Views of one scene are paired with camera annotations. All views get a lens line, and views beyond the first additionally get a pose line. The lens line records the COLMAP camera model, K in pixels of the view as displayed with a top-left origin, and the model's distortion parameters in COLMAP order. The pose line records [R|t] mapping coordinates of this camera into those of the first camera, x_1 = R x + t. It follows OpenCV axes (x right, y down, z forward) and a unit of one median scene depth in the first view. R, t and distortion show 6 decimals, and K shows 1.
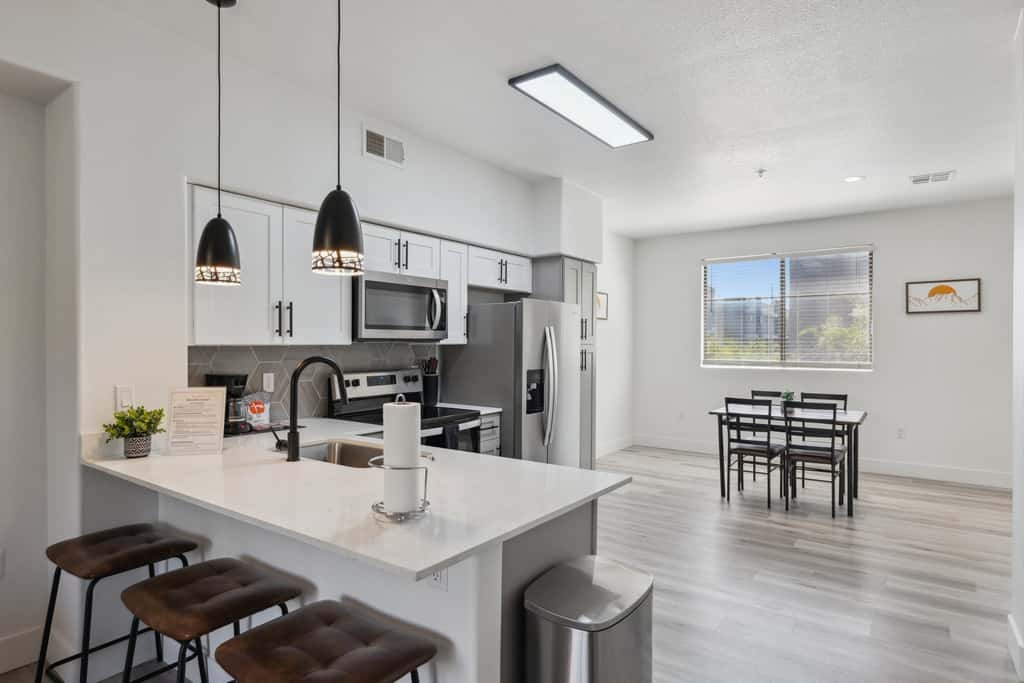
lens RADIAL K [[562.3, 0, 509.3], [0, 562.3, 343.7], [0, 0, 1]] dist [0.006889, -0.000376]
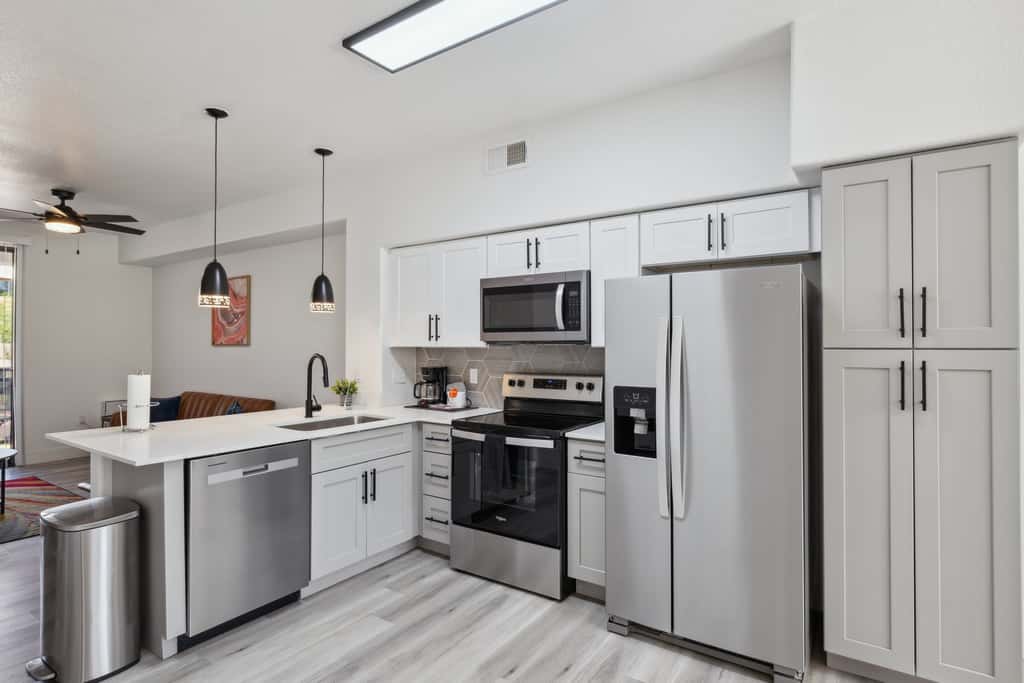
lens RADIAL K [[538.4, 0, 512.7], [0, 538.4, 339.3], [0, 0, 1]] dist [-0.006510, -0.000062]
pose [[0.029628, -0.008517, -0.999525, 0.549967], [-0.001452, 0.999962, -0.008564, -0.003523], [0.999560, 0.001705, 0.029614, 0.710962]]
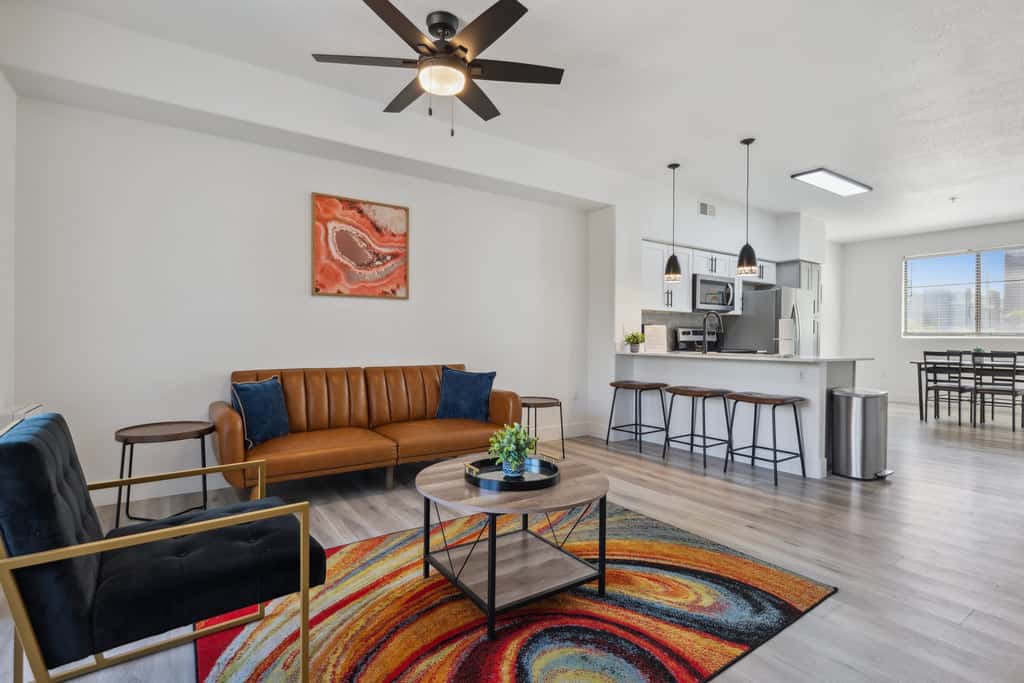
lens RADIAL K [[500.0, 0, 511.4], [0, 500.0, 339.0], [0, 0, 1]] dist [0.008041, 0.000687]
pose [[0.948413, 0.002231, -0.317029, -0.226068], [-0.002983, 0.999994, -0.001885, 0.070185], [0.317023, 0.002734, 0.948414, -0.599068]]
